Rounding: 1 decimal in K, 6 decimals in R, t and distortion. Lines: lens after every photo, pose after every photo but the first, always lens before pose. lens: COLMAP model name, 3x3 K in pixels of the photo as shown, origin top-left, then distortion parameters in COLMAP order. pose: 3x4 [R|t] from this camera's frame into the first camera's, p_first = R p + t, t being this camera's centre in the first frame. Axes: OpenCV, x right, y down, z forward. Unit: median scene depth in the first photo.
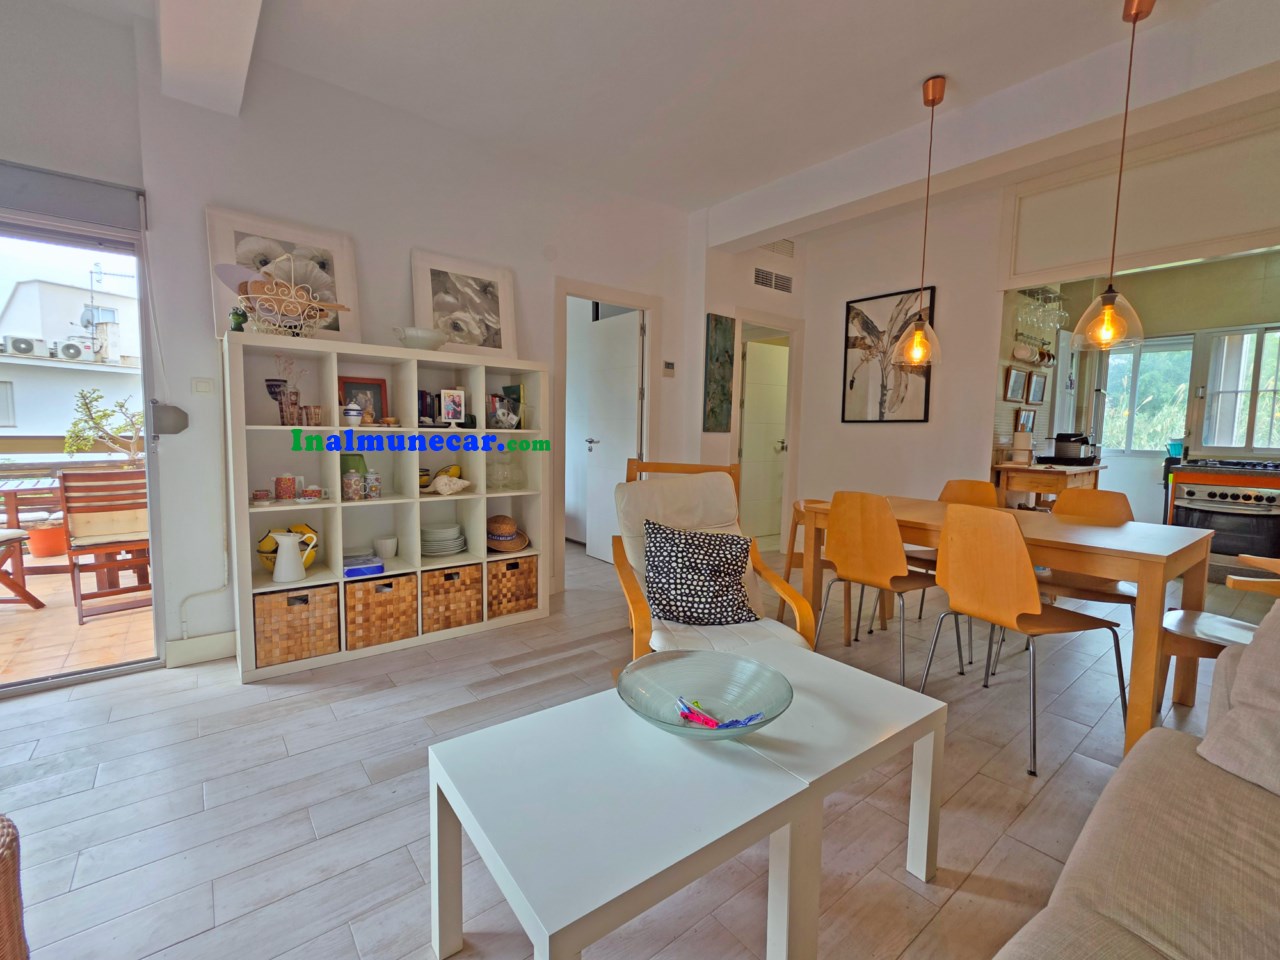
lens RADIAL K [[560.8, 0, 645.0], [0, 560.8, 474.0], [0, 0, 1]] dist [-0.001089, 0.000237]
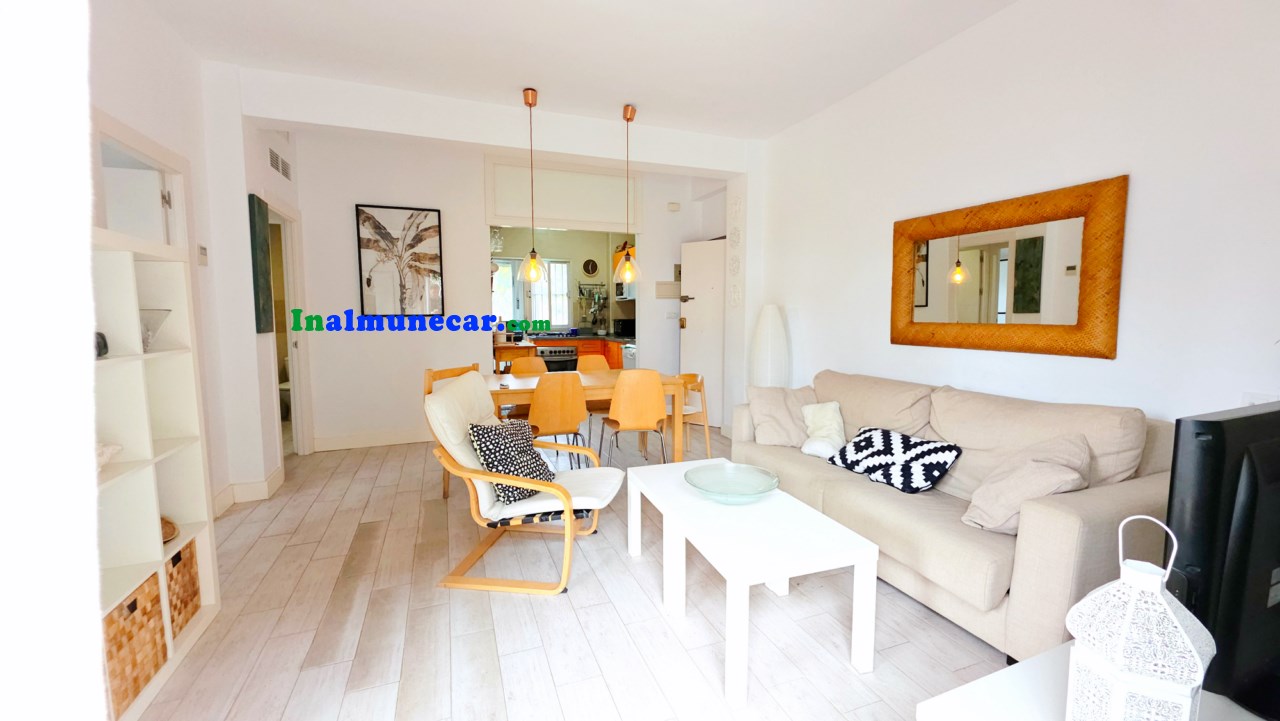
lens RADIAL K [[502.2, 0, 642.9], [0, 502.2, 357.7], [0, 0, 1]] dist [-0.003417, -0.000378]
pose [[0.301647, -0.102171, 0.947929, -0.447216], [0.081495, 0.993366, 0.081135, -0.053228], [-0.949930, 0.052777, 0.307973, 0.217302]]
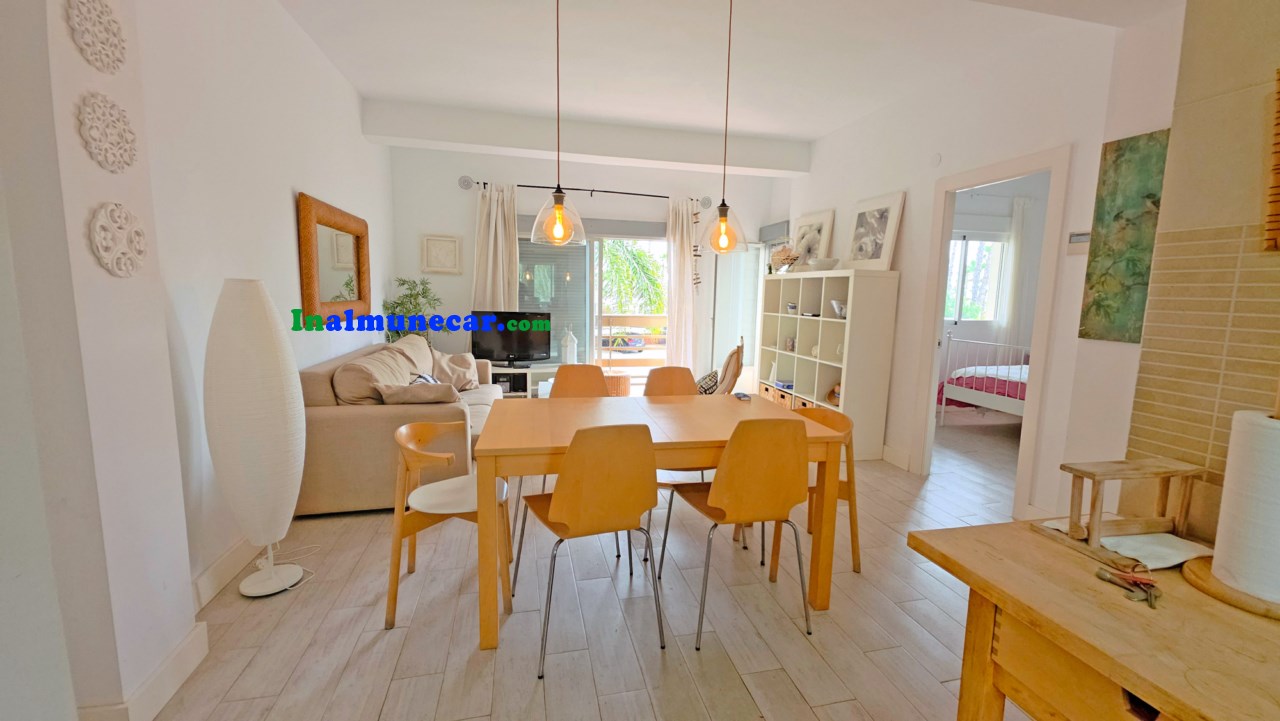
lens RADIAL K [[502.2, 0, 646.5], [0, 502.2, 358.4], [0, 0, 1]] dist [-0.003417, -0.000378]
pose [[-0.423601, 0.092733, -0.901090, 0.832593], [-0.097224, 0.984346, 0.147006, -0.089334], [0.900616, 0.149880, -0.407954, 0.806582]]
